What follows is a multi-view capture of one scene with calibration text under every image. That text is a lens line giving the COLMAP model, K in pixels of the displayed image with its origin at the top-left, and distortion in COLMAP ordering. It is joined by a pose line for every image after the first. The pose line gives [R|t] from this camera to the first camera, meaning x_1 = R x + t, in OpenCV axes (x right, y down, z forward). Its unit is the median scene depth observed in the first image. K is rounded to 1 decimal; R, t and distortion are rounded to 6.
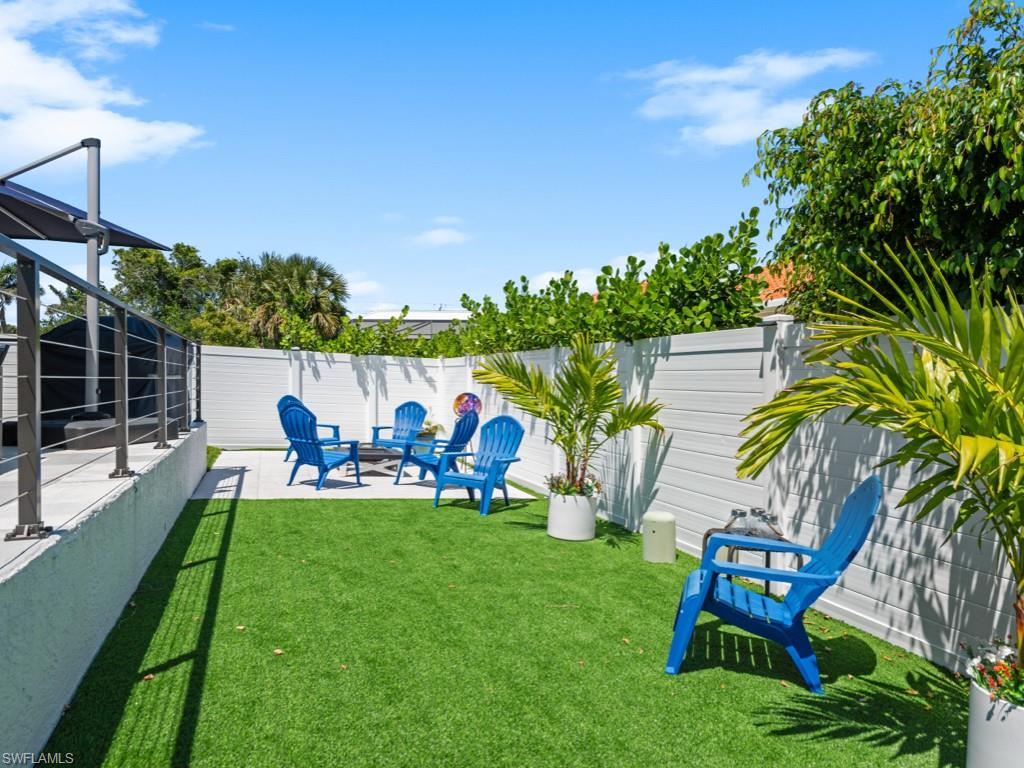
lens RADIAL K [[628.4, 0, 512.4], [0, 628.4, 384.2], [0, 0, 1]] dist [-0.007461, -0.001537]
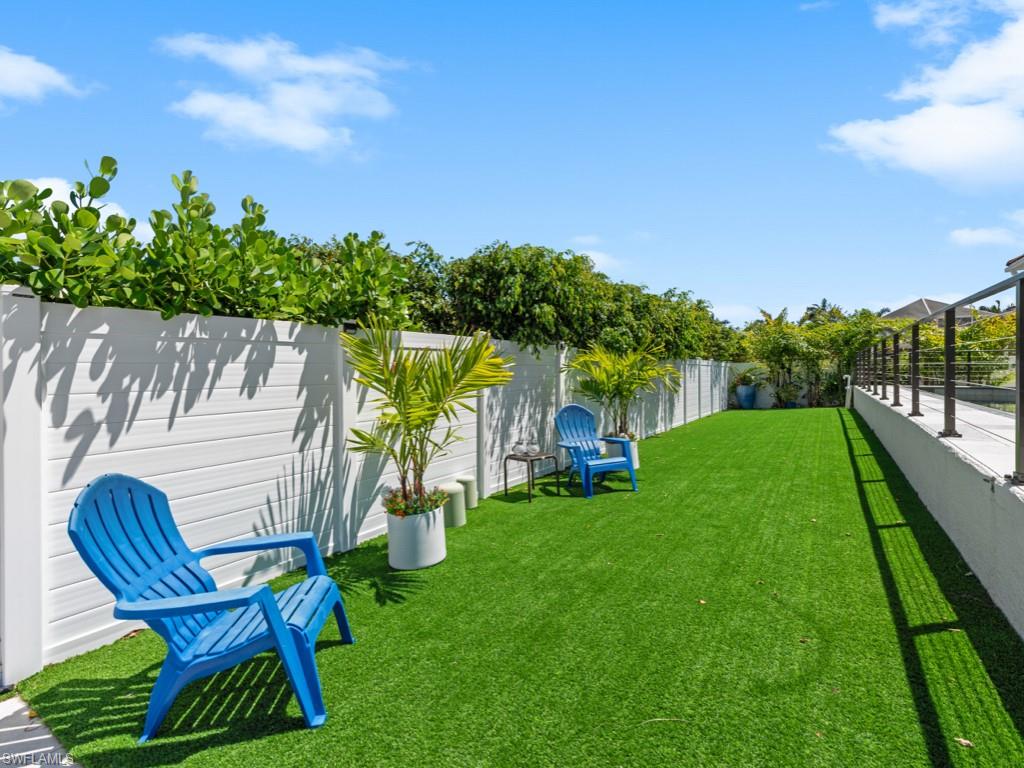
lens RADIAL K [[487.8, 0, 494.1], [0, 487.8, 363.7], [0, 0, 1]] dist [0.004491, -0.000098]
pose [[-0.558245, 0.008422, 0.829633, -0.205176], [0.011452, 0.999931, -0.002445, -0.006579], [-0.829597, 0.008136, -0.558303, 0.518669]]
